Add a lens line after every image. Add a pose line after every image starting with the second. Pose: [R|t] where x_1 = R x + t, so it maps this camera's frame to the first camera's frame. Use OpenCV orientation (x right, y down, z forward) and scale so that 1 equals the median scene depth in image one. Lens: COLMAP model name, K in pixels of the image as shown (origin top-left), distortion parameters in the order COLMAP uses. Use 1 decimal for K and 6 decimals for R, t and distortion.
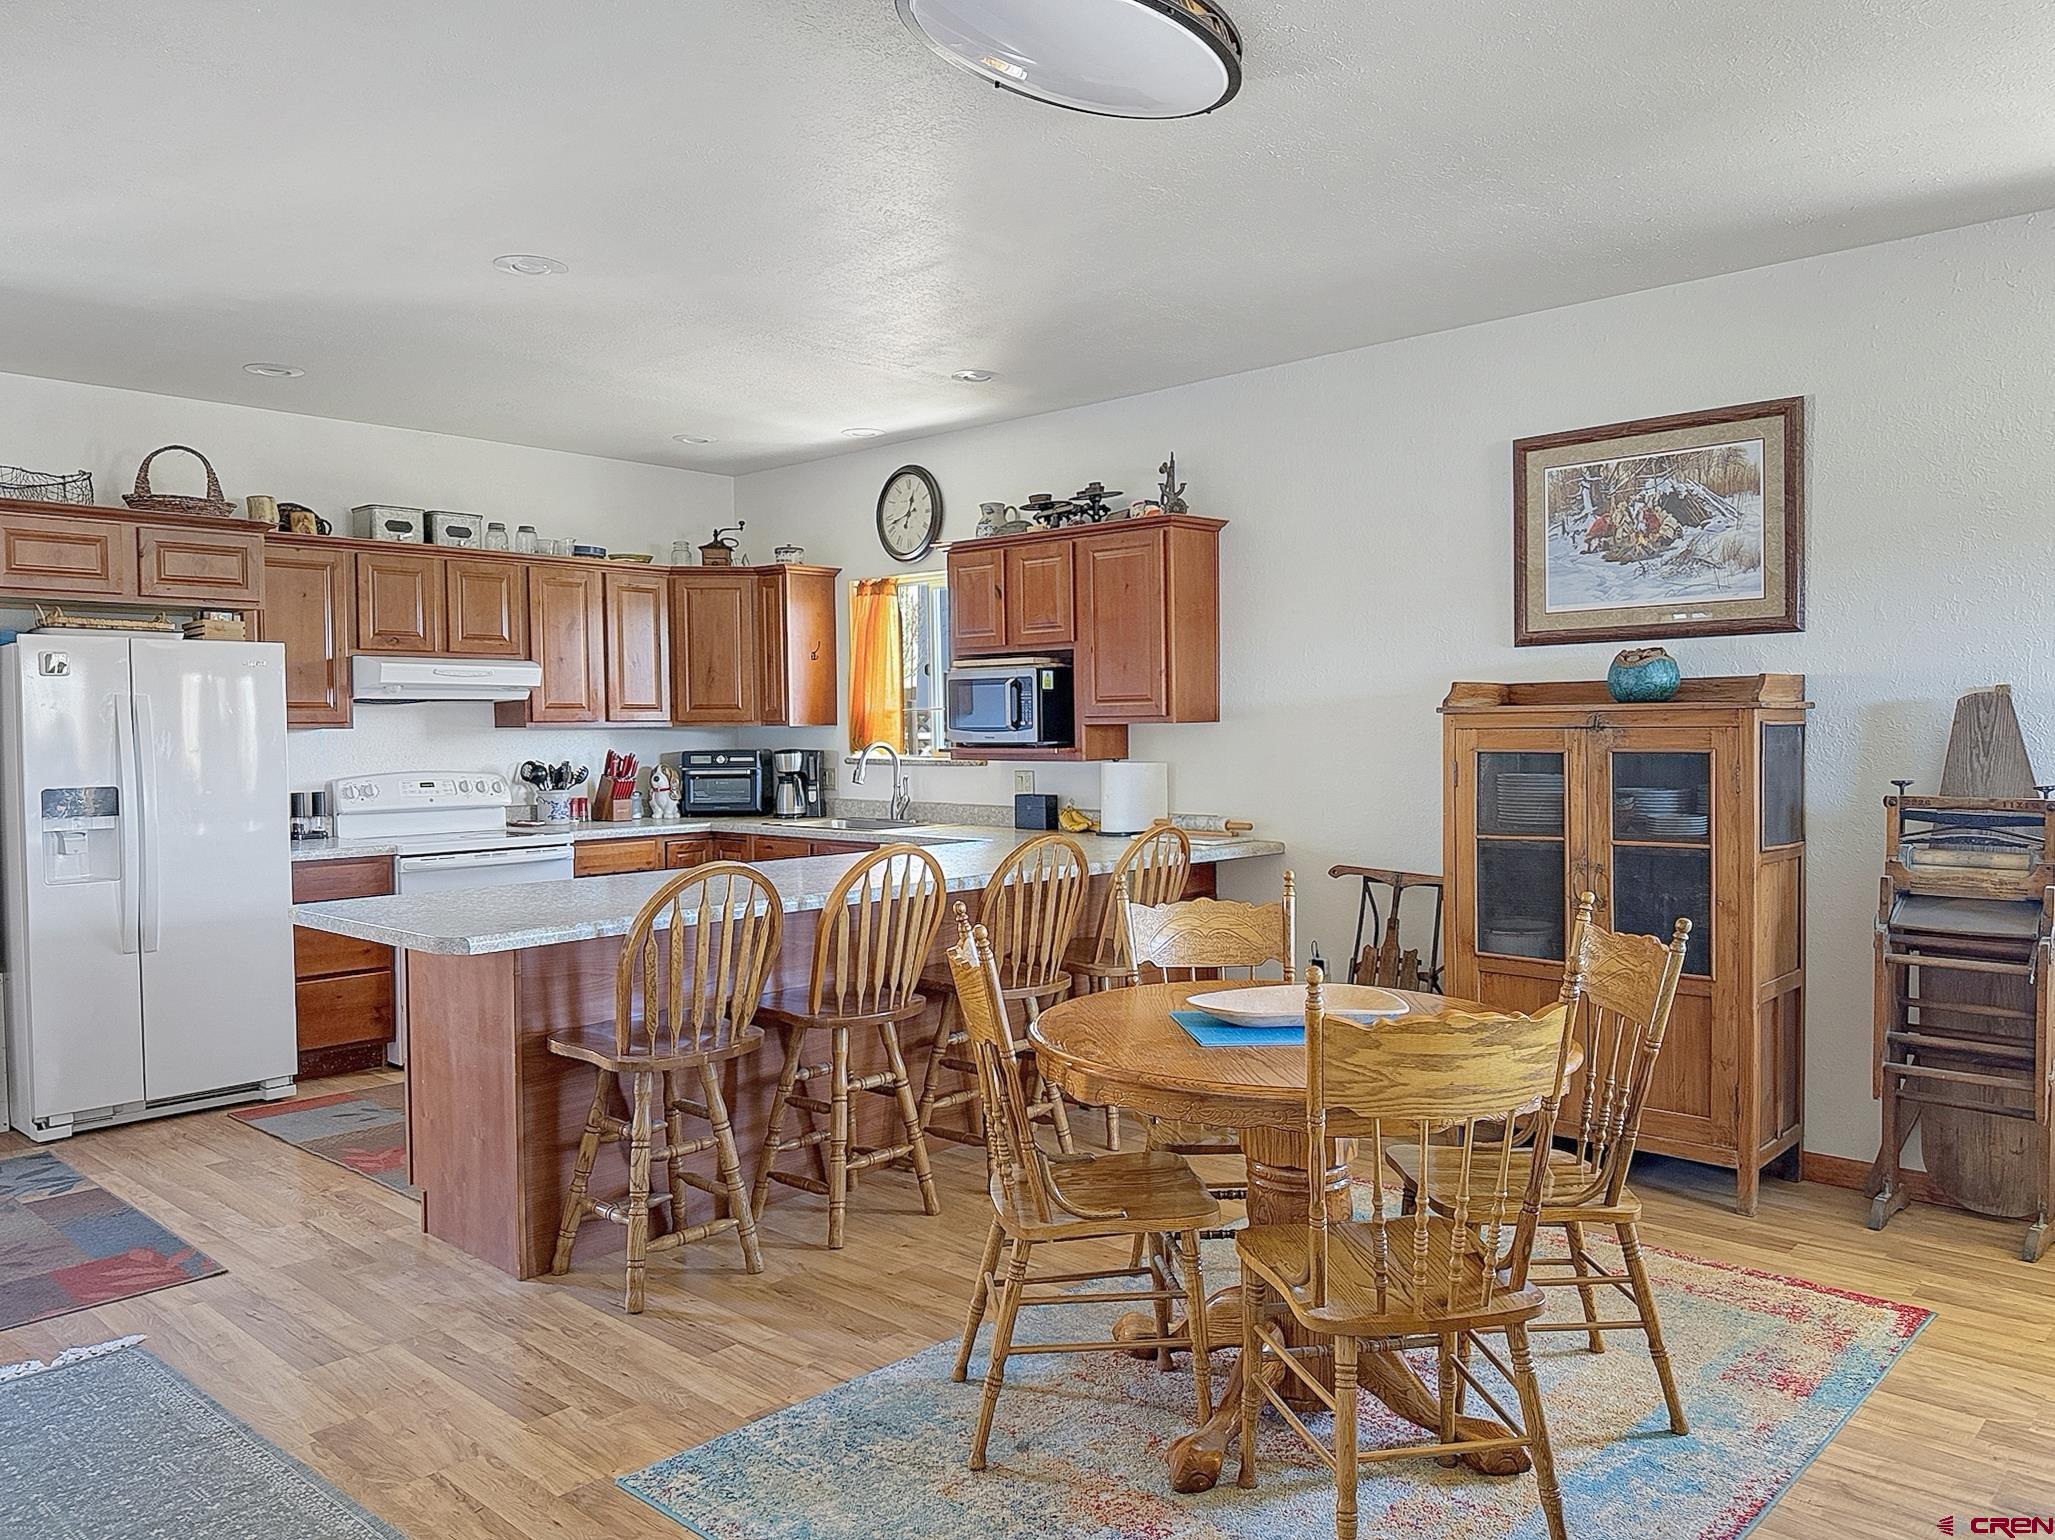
lens RADIAL K [[1486.4, 0, 1027.5], [0, 1486.4, 770.0], [0, 0, 1]] dist [0.070725, -0.075304]
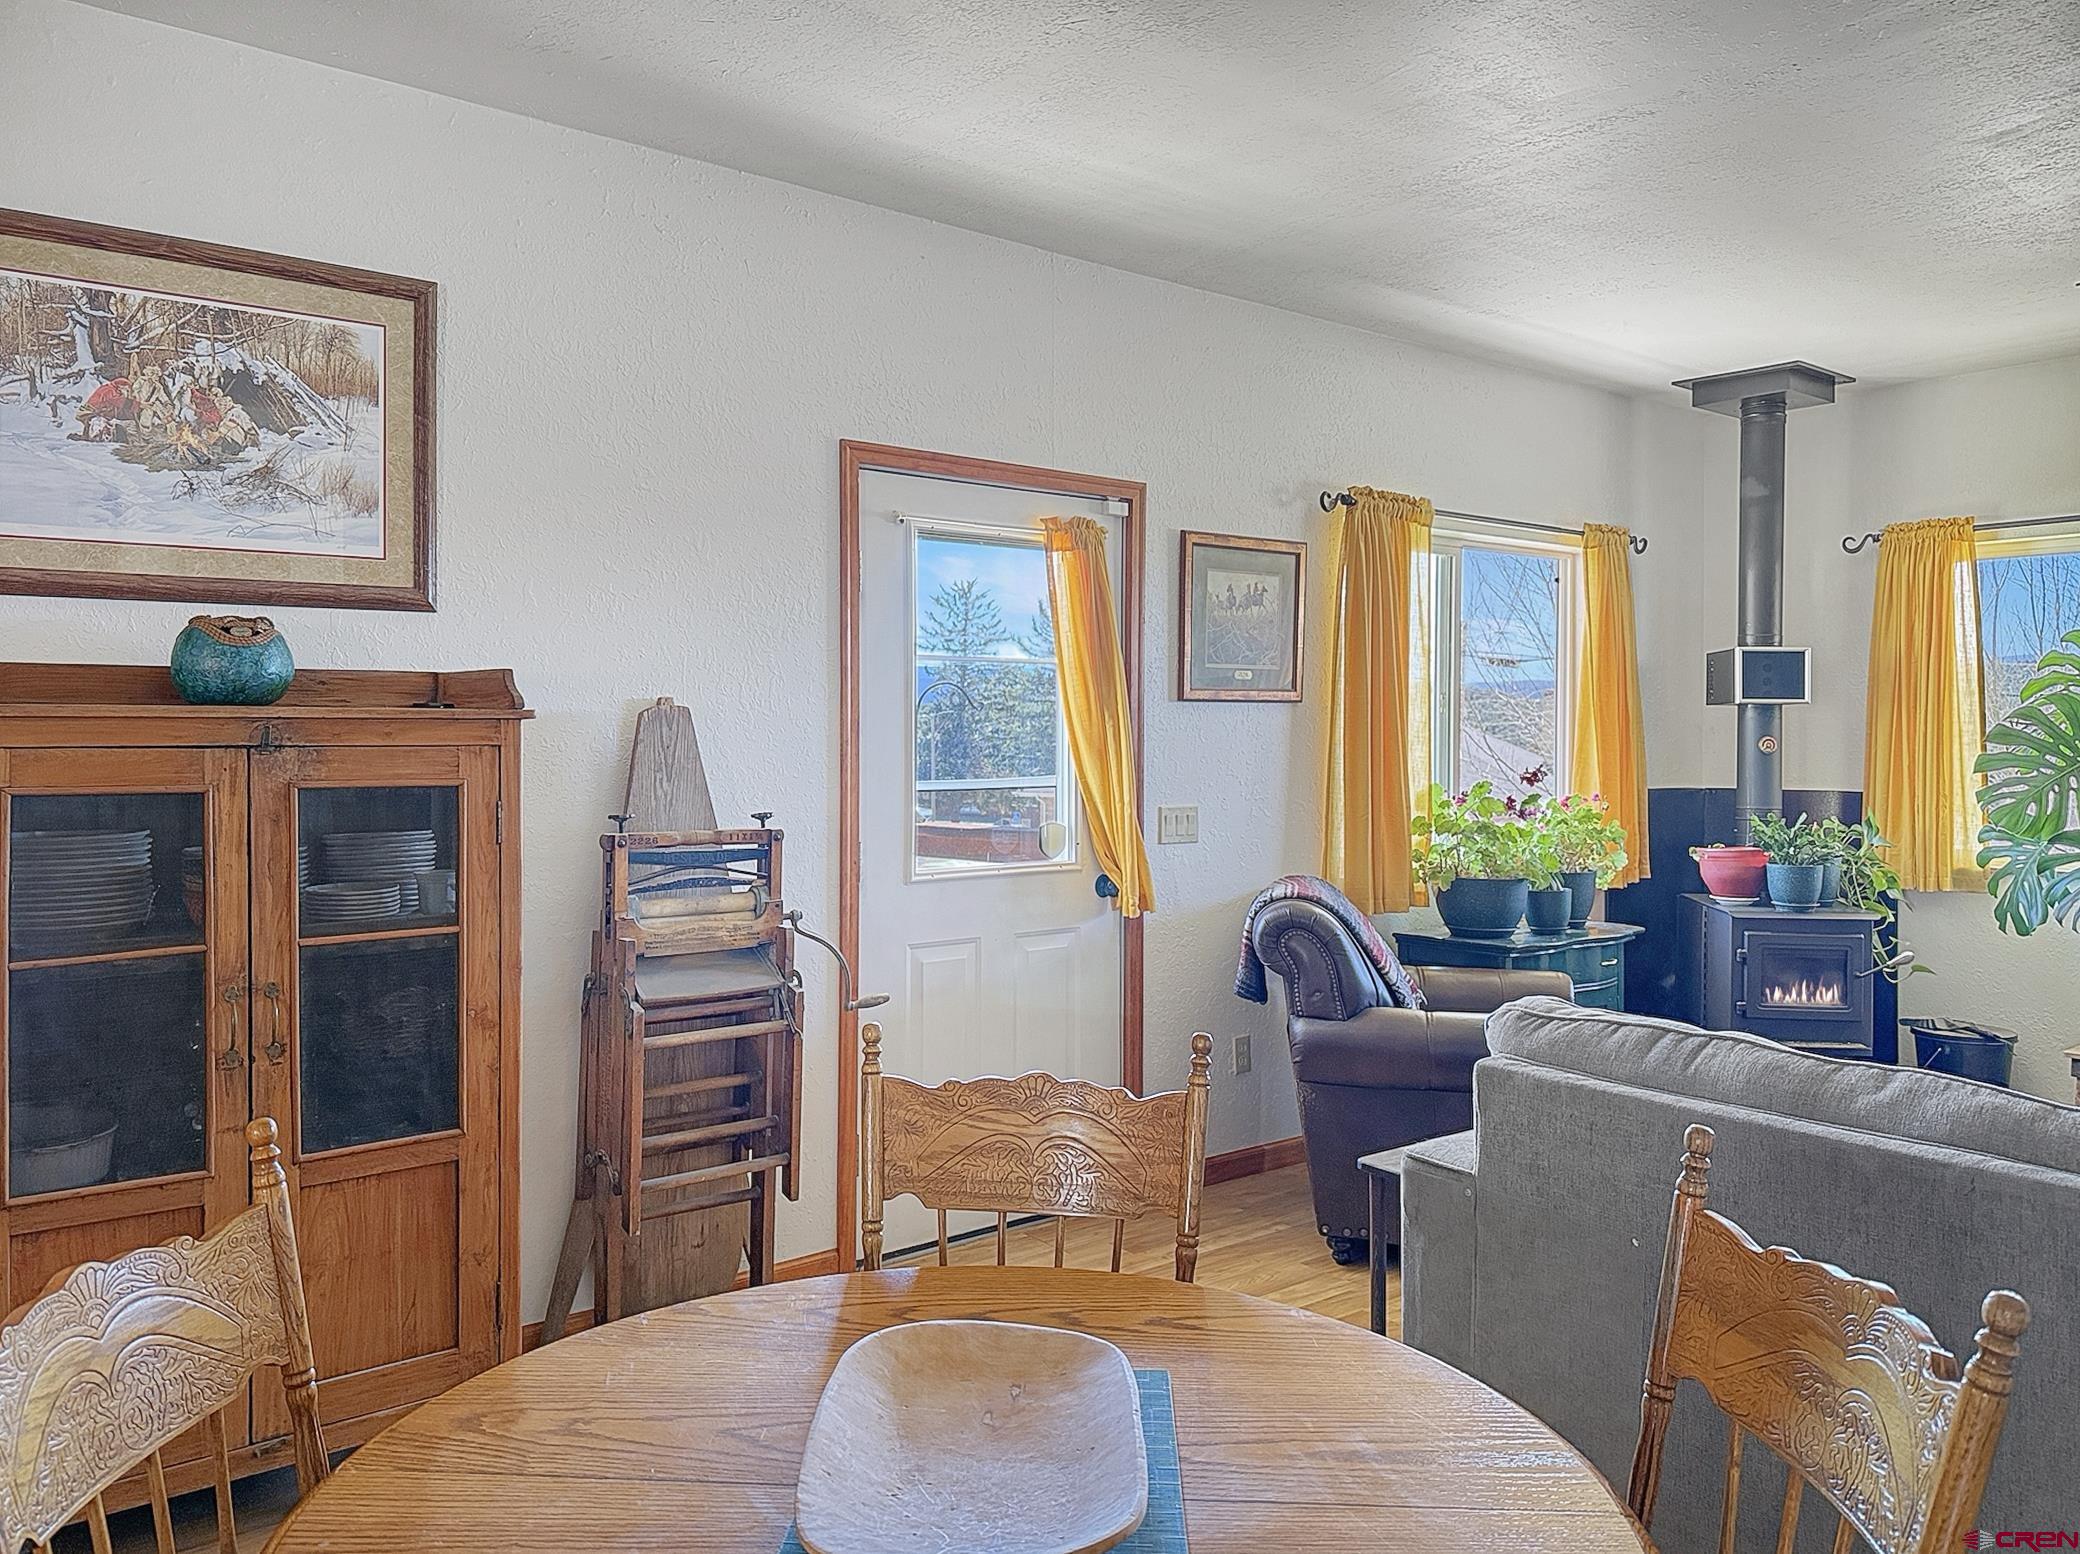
lens RADIAL K [[1531.3, 0, 1041.0], [0, 1531.3, 735.6], [0, 0, 1]] dist [0.095277, -0.142988]
pose [[0.143395, 0.009908, 0.989616, -0.155485], [0.029073, 0.999476, -0.014219, -0.014128], [-0.989238, 0.030810, 0.143032, 0.567917]]
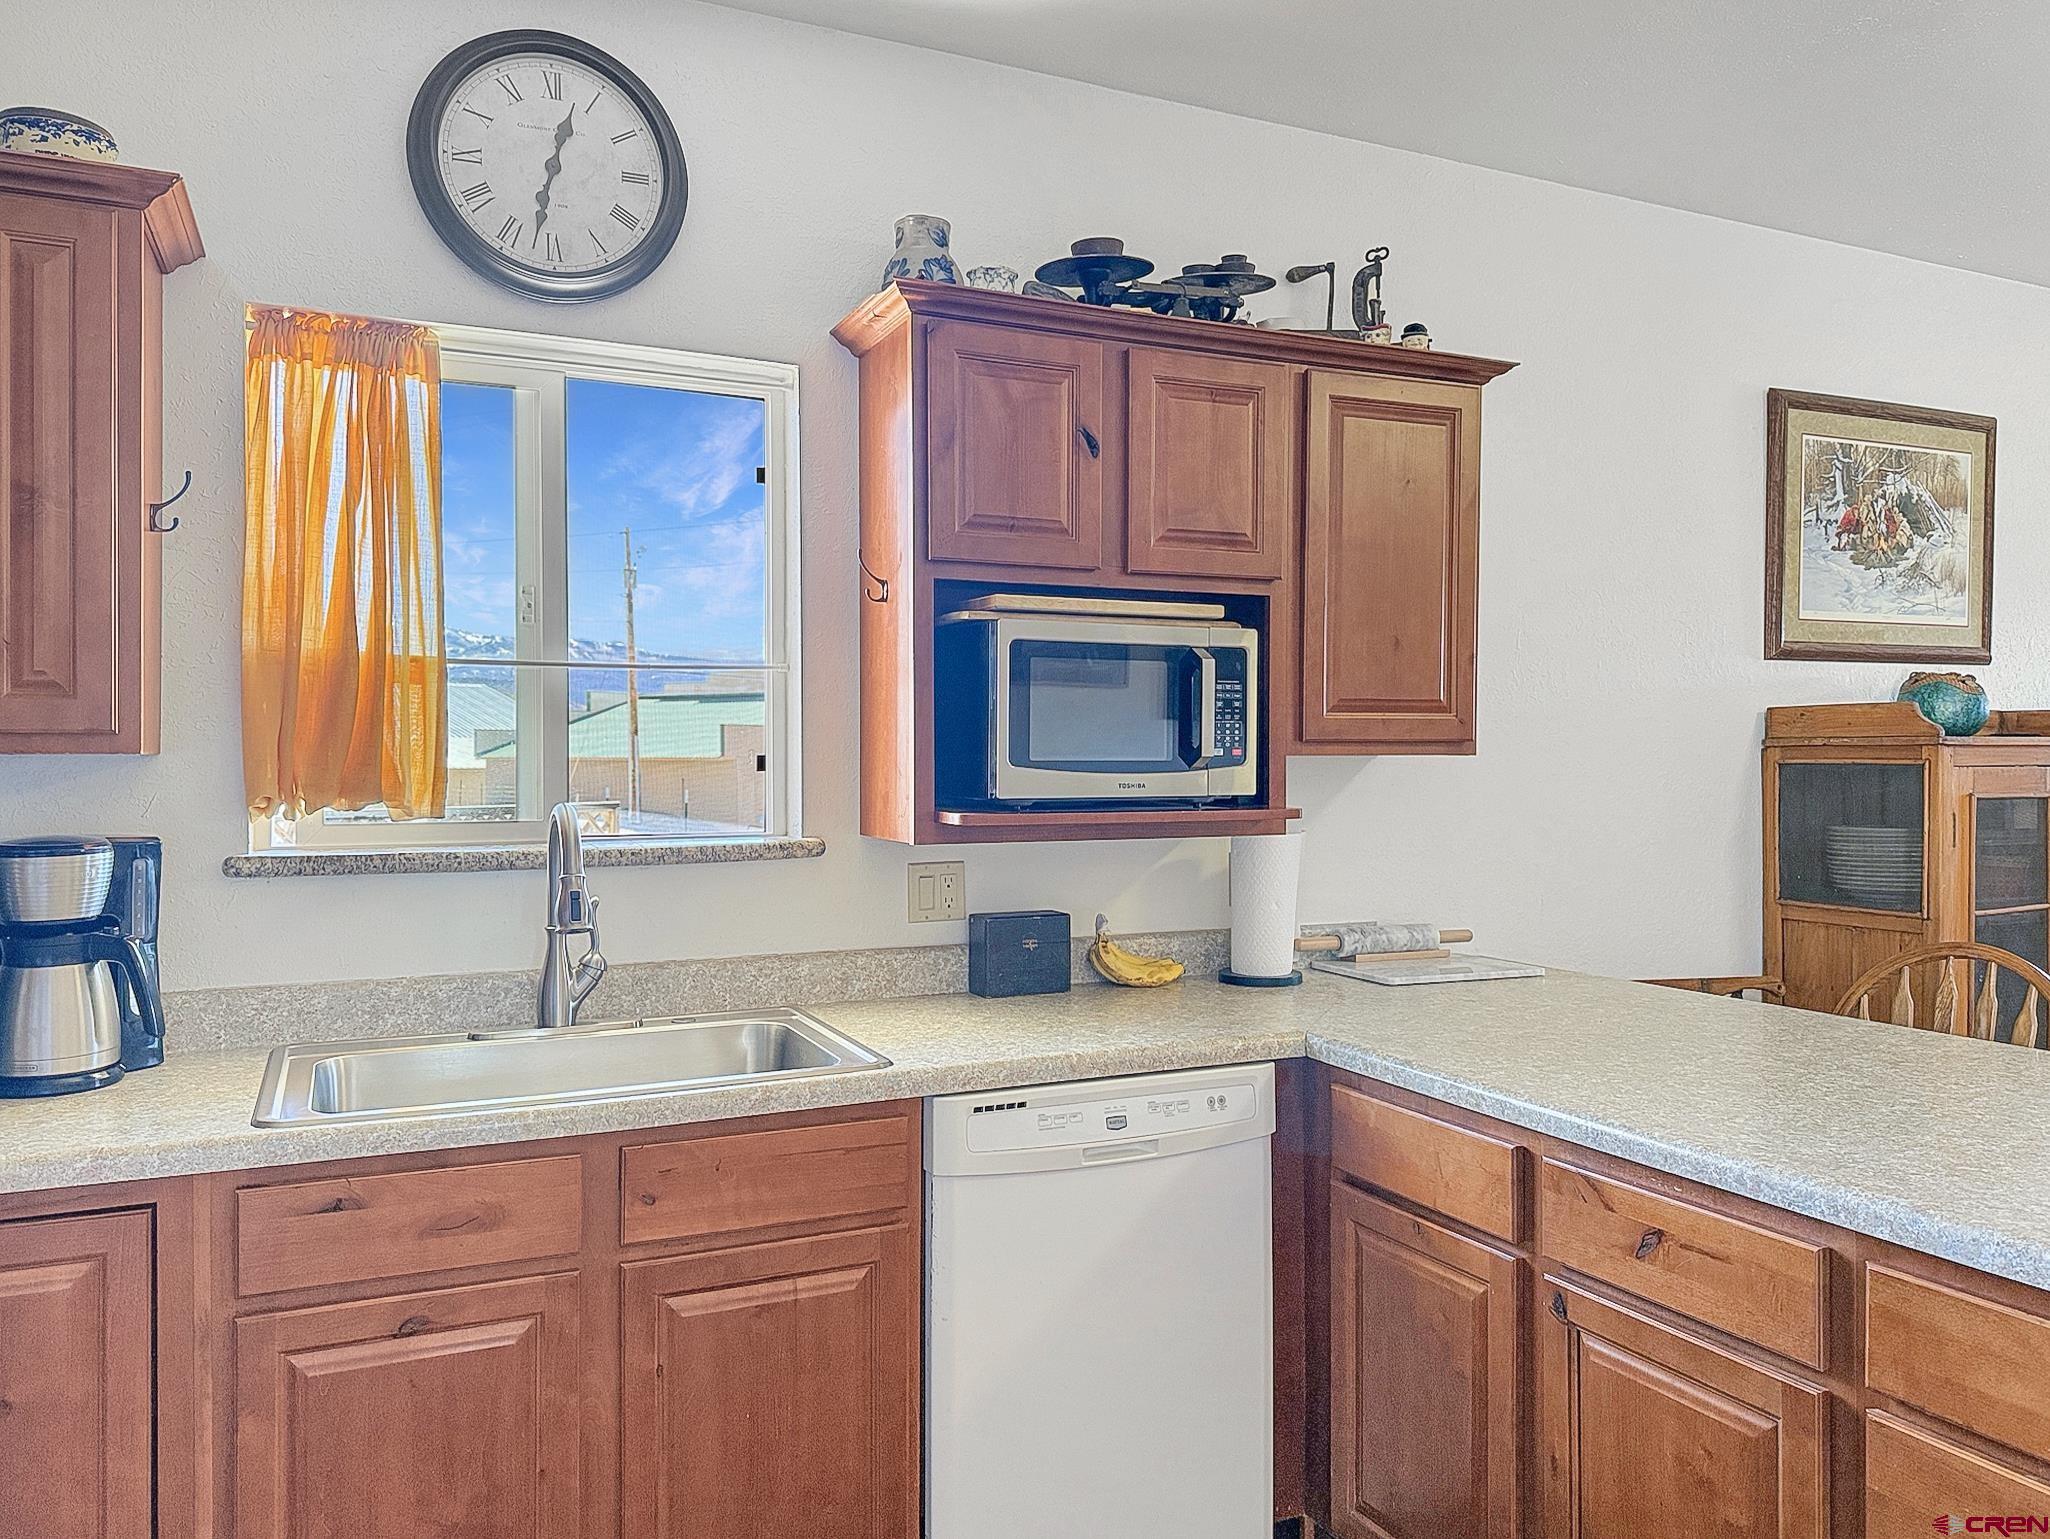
lens RADIAL K [[1462.0, 0, 1025.0], [0, 1462.0, 769.5], [0, 0, 1]] dist [0.083230, -0.111363]
pose [[0.385040, 0.001280, 0.922899, -0.533507], [0.026500, 0.999571, -0.012442, -0.028696], [-0.922519, 0.029247, 0.384841, 1.110119]]
